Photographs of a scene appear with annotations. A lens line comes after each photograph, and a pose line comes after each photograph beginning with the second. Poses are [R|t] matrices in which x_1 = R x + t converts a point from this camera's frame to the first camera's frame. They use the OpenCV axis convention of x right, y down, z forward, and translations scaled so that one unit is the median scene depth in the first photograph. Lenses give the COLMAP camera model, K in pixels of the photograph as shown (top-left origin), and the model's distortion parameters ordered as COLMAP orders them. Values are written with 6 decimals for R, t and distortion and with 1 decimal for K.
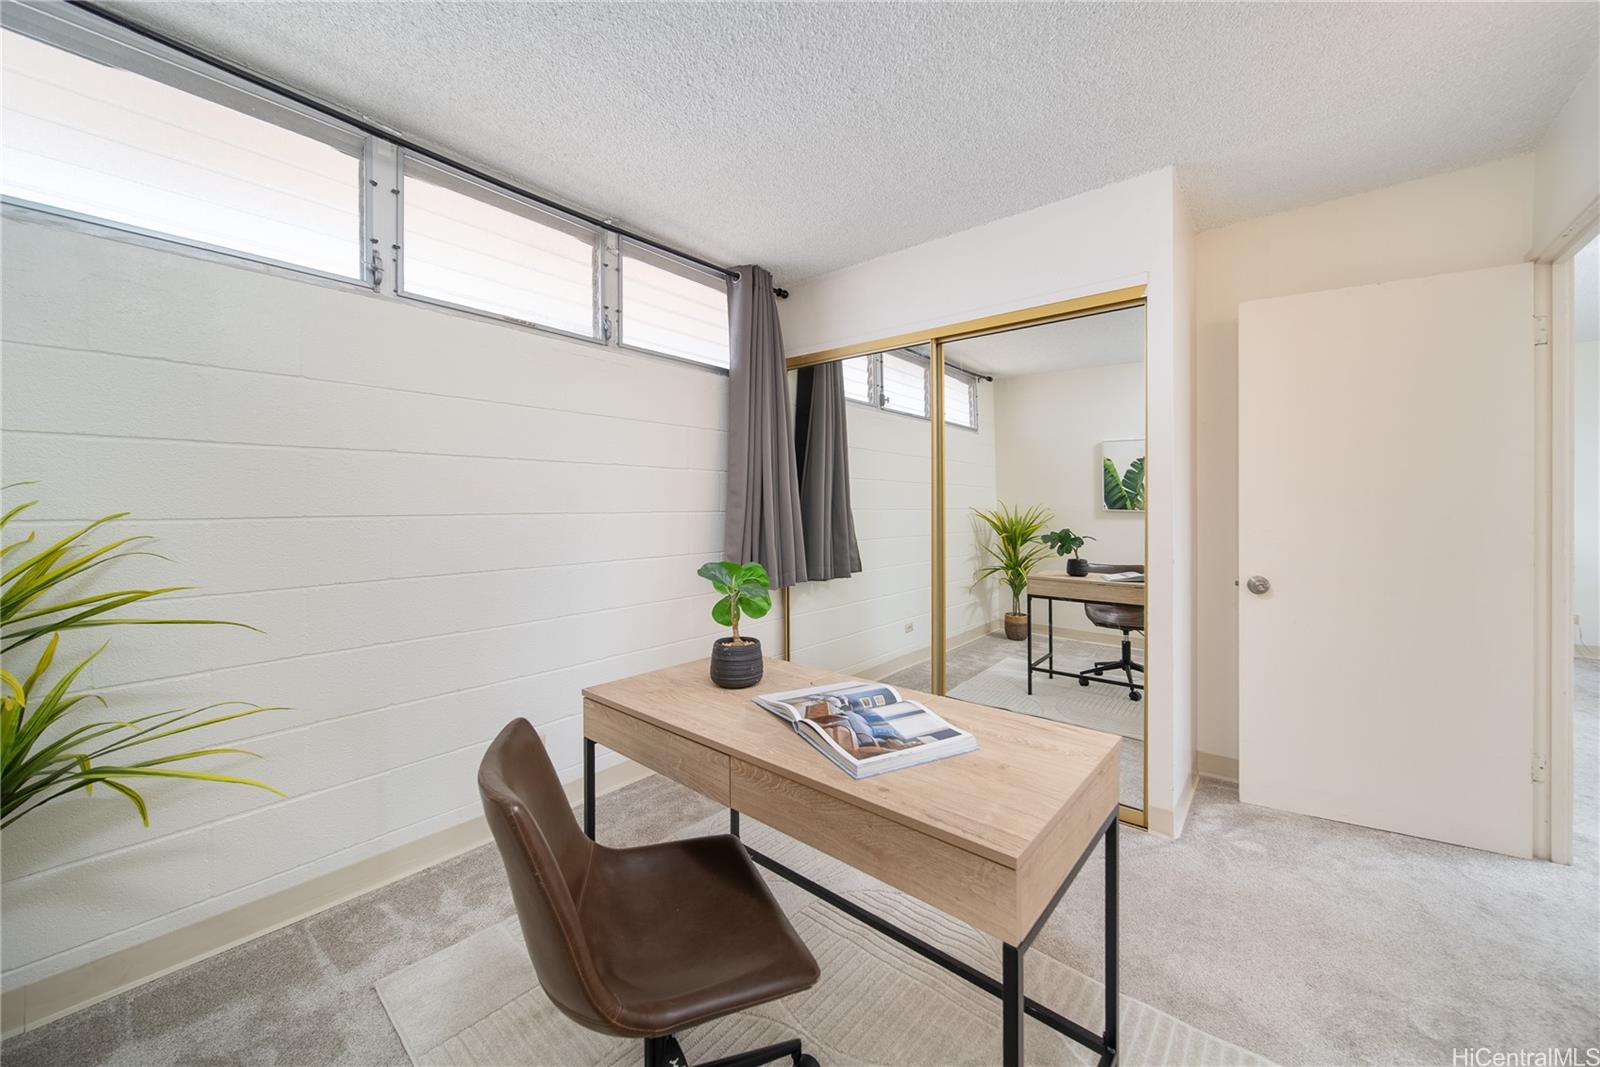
lens RADIAL K [[596.1, 0, 845.6], [0, 596.1, 515.1], [0, 0, 1]] dist [0.001166, -0.000681]
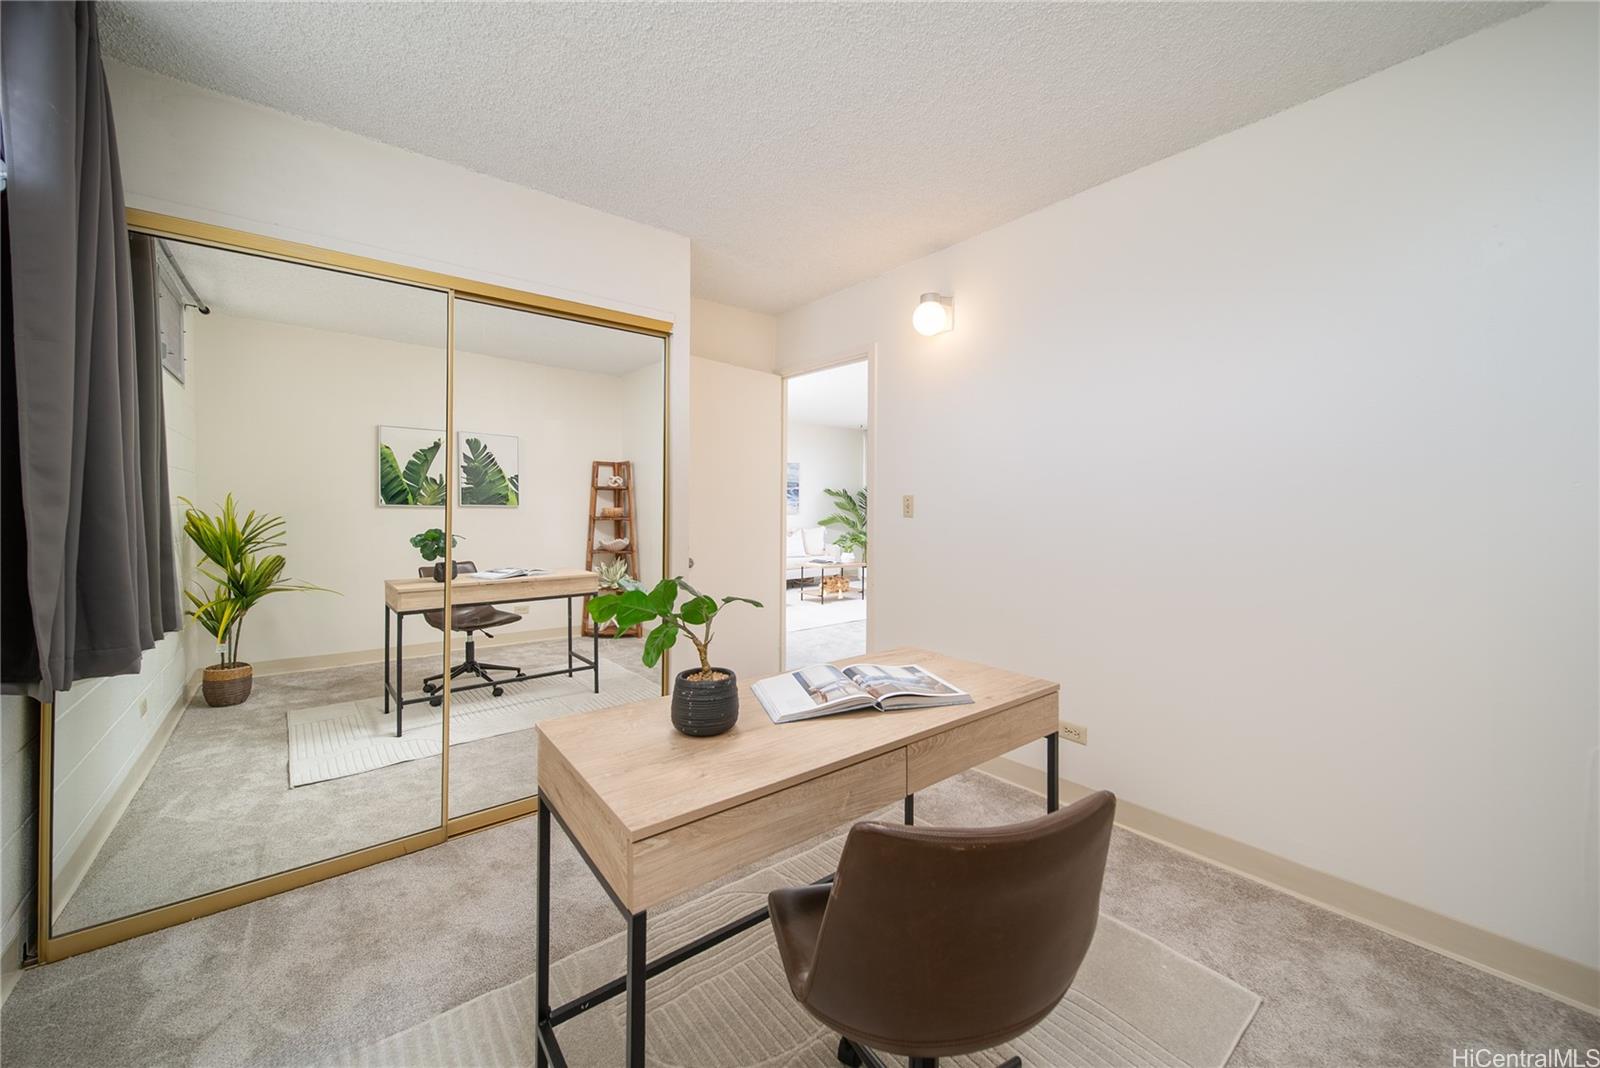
lens RADIAL K [[596.1, 0, 802.3], [0, 596.1, 525.9], [0, 0, 1]] dist [0.001166, -0.000681]
pose [[0.196146, -0.022948, 0.980306, -0.365249], [-0.004802, 0.999692, 0.024363, -0.002269], [-0.980563, -0.009486, 0.195975, 0.286190]]
